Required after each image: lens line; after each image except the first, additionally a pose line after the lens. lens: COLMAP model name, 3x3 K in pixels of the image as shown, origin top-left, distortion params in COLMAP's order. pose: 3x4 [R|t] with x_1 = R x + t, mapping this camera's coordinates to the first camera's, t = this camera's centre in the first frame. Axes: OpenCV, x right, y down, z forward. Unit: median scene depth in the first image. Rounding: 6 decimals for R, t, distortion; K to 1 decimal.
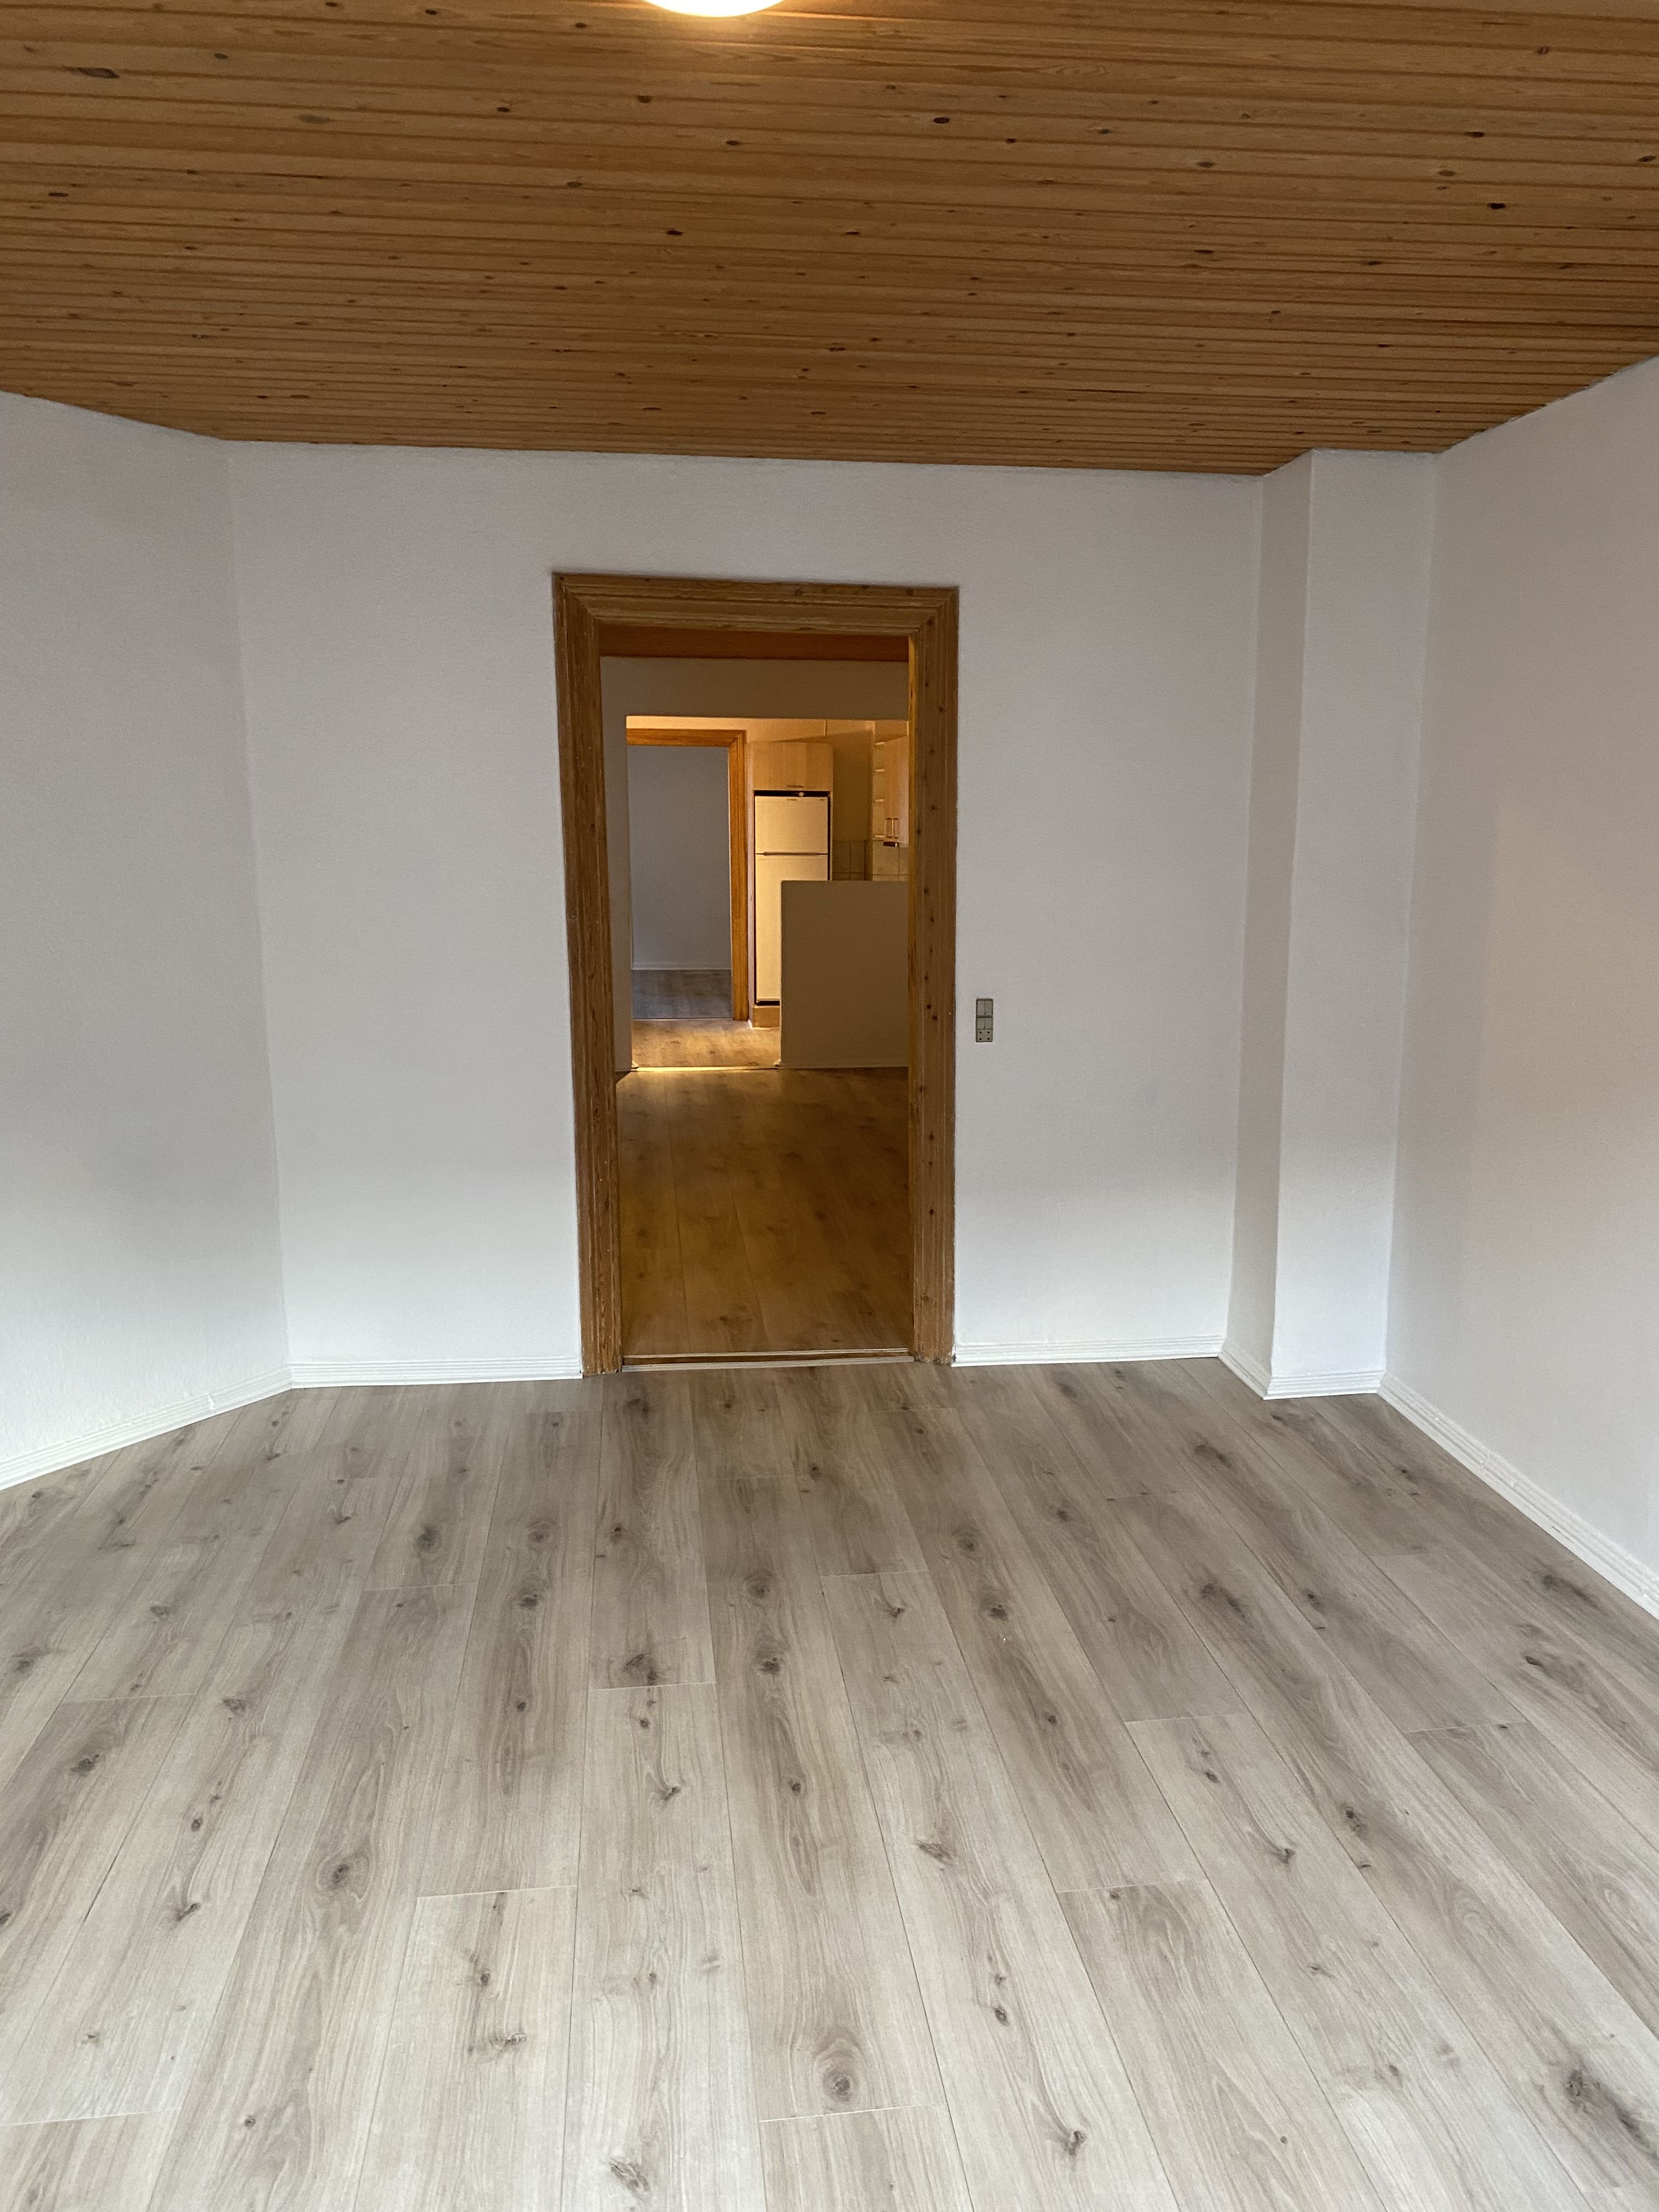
lens RADIAL K [[1679.0, 0, 829.5], [0, 1679.0, 1106.0], [0, 0, 1]] dist [0.002680, 0.005321]
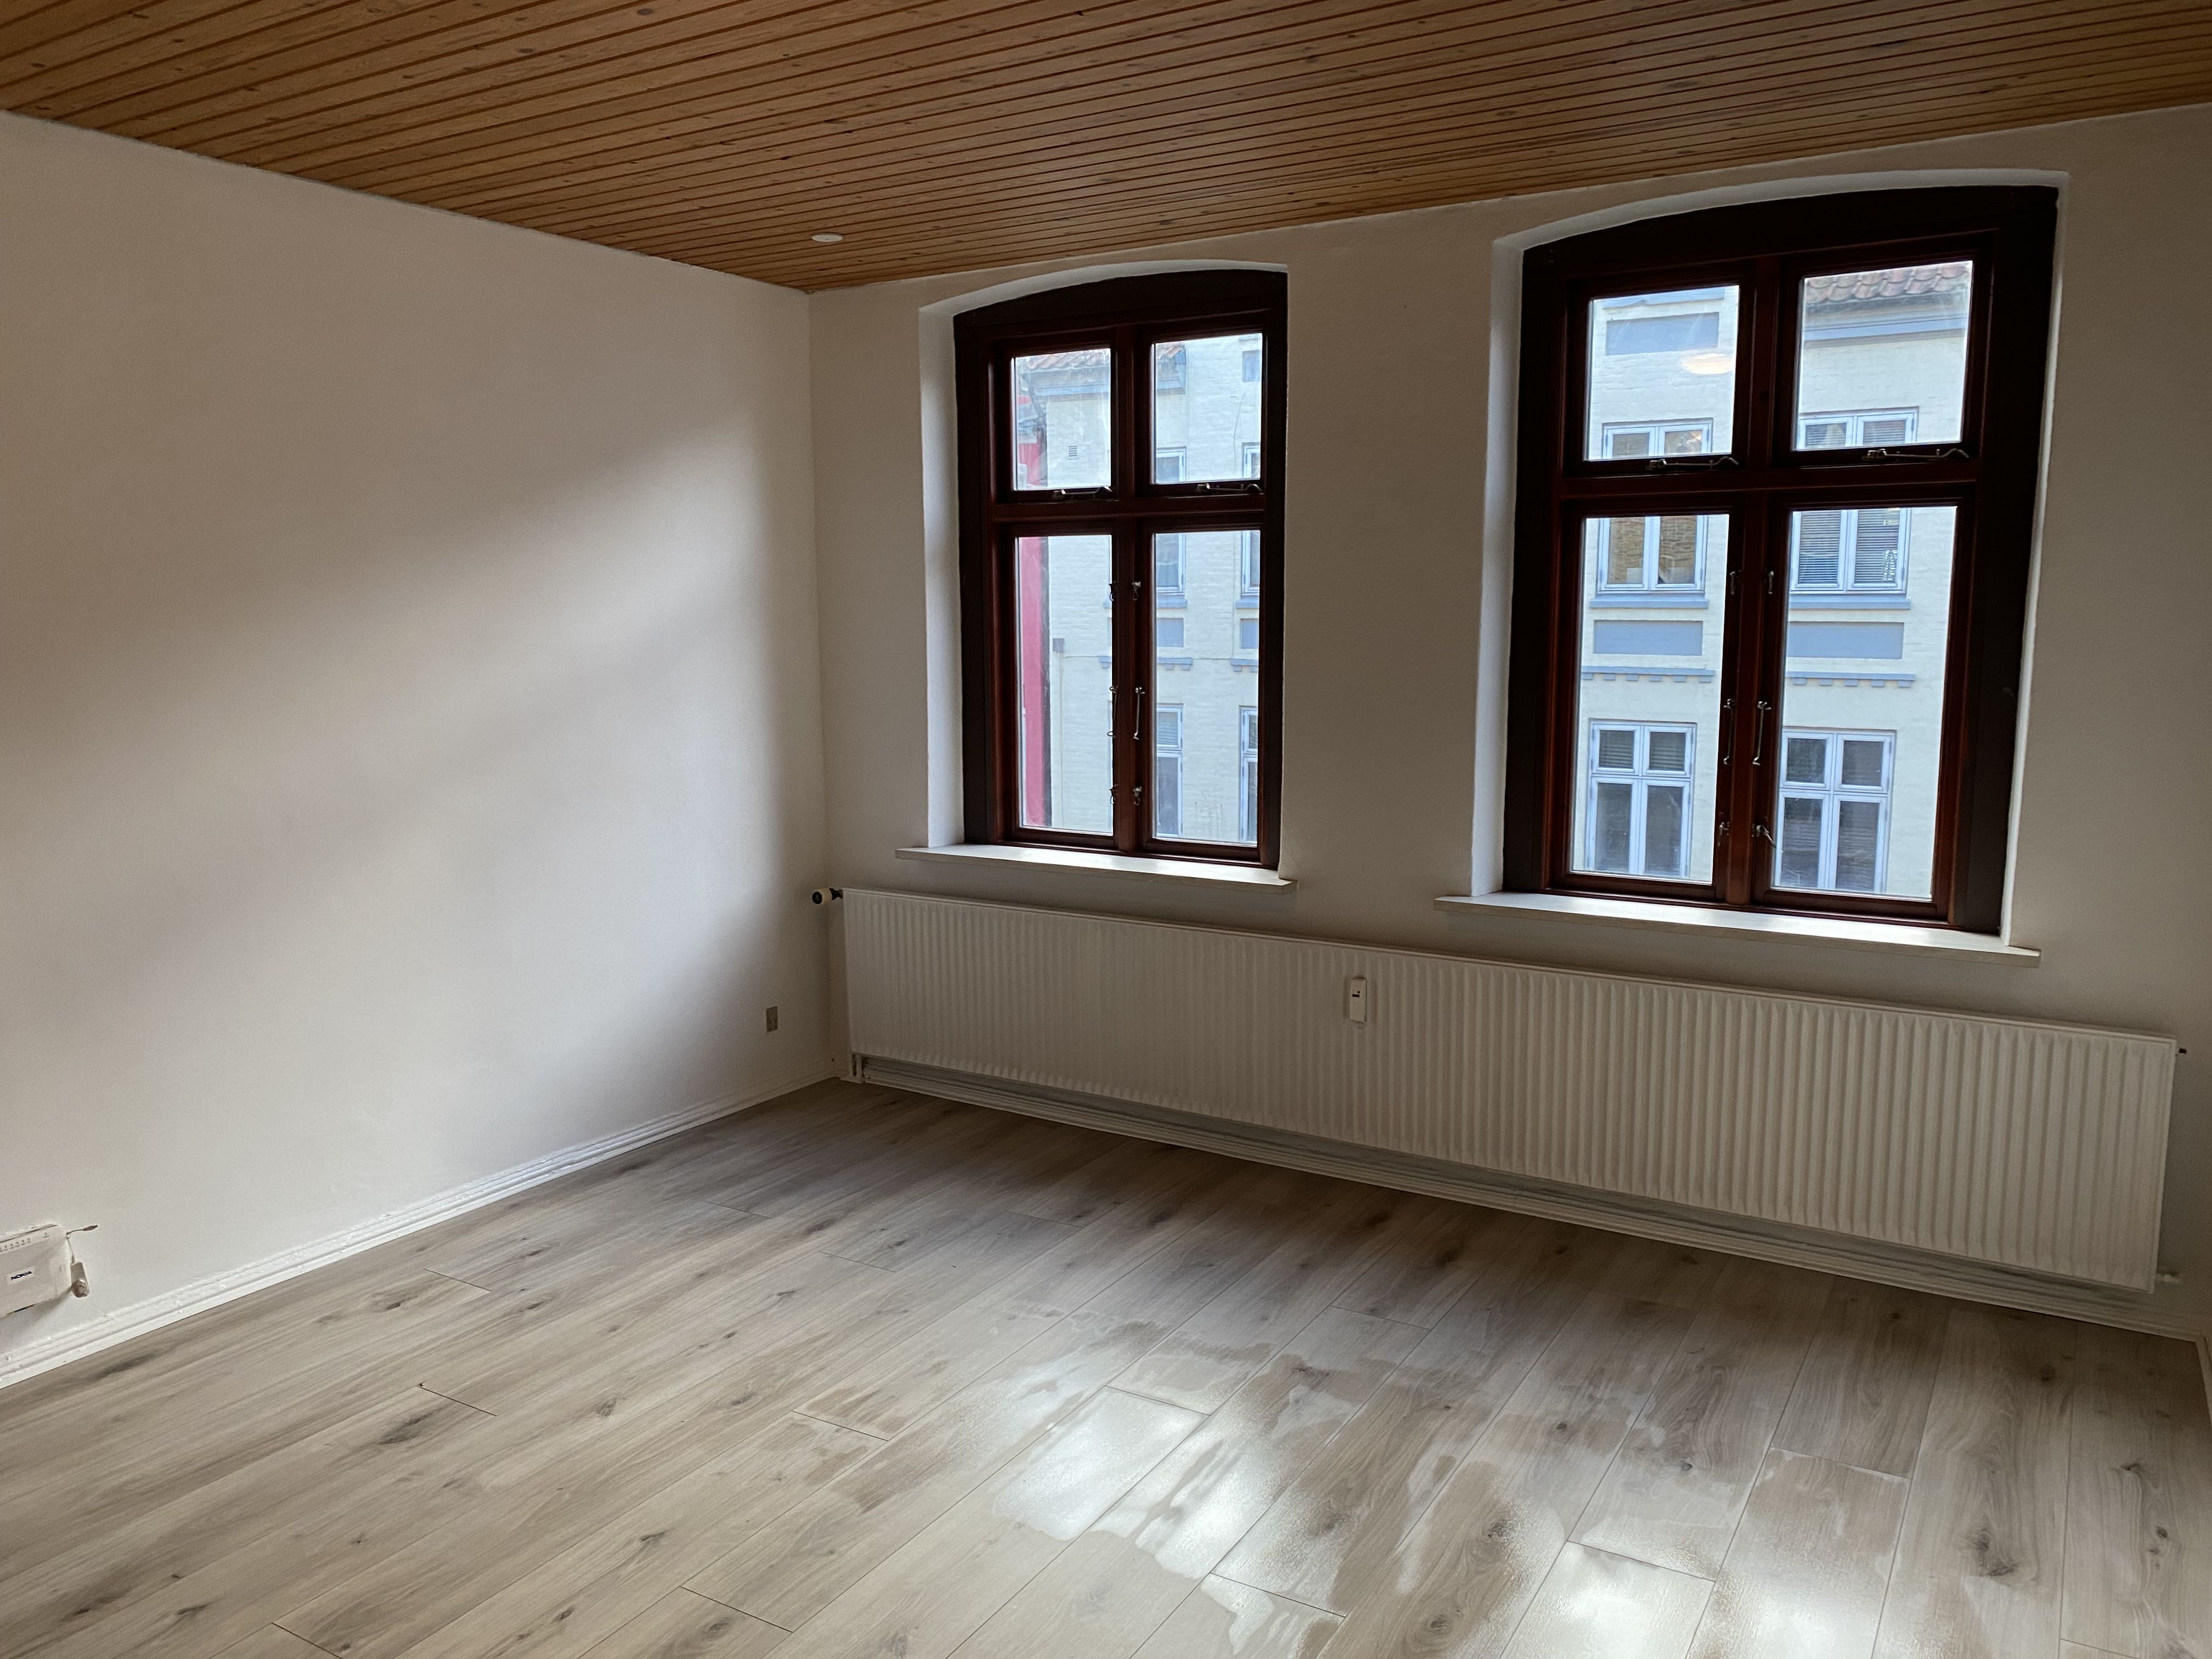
lens RADIAL K [[1679.0, 0, 1106.0], [0, 1679.0, 829.5], [0, 0, 1]] dist [0.002680, 0.005321]
pose [[-0.794089, -0.082638, 0.602158, -0.827371], [0.108070, 0.955731, 0.273677, -0.248186], [-0.598117, 0.282399, -0.750005, 1.454193]]
